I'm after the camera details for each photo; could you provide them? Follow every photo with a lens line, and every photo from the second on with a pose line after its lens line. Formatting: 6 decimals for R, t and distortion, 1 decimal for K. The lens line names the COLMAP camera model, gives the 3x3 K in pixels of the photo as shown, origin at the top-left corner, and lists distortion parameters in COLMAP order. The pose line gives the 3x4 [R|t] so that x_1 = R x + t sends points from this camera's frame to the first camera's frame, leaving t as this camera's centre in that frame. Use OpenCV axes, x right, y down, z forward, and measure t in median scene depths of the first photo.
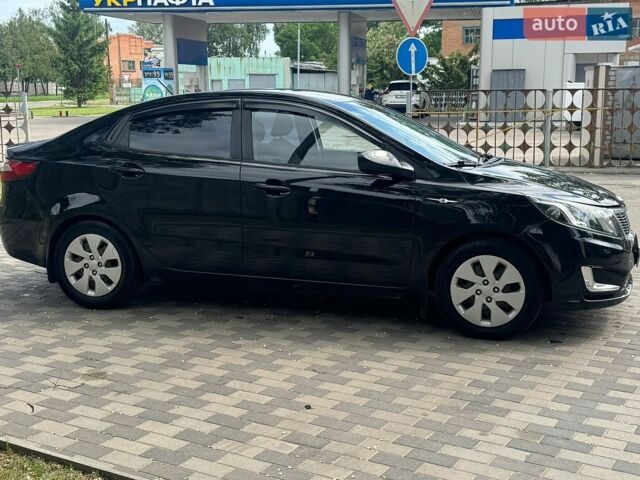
lens RADIAL K [[861.1, 0, 320.0], [0, 861.1, 240.0], [0, 0, 1]] dist [0.148783, -0.025848]
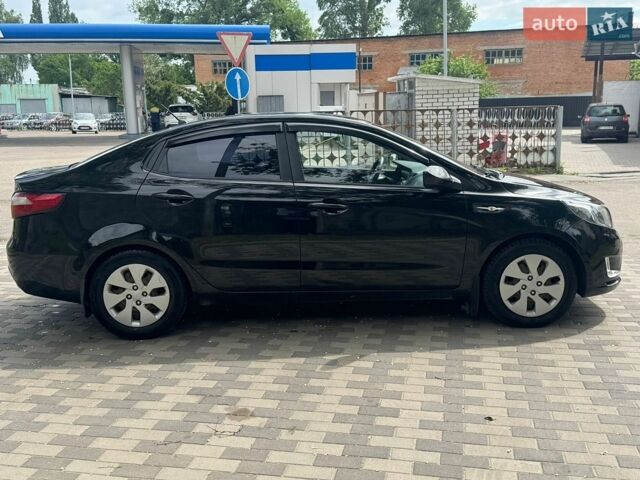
lens RADIAL K [[691.5, 0, 320.0], [0, 691.5, 240.0], [0, 0, 1]] dist [0.215106, -0.476027]
pose [[0.944808, -0.075607, 0.318780, -0.331875], [0.072390, 0.997135, 0.021944, -0.038017], [-0.319526, 0.002344, 0.947575, 0.195377]]
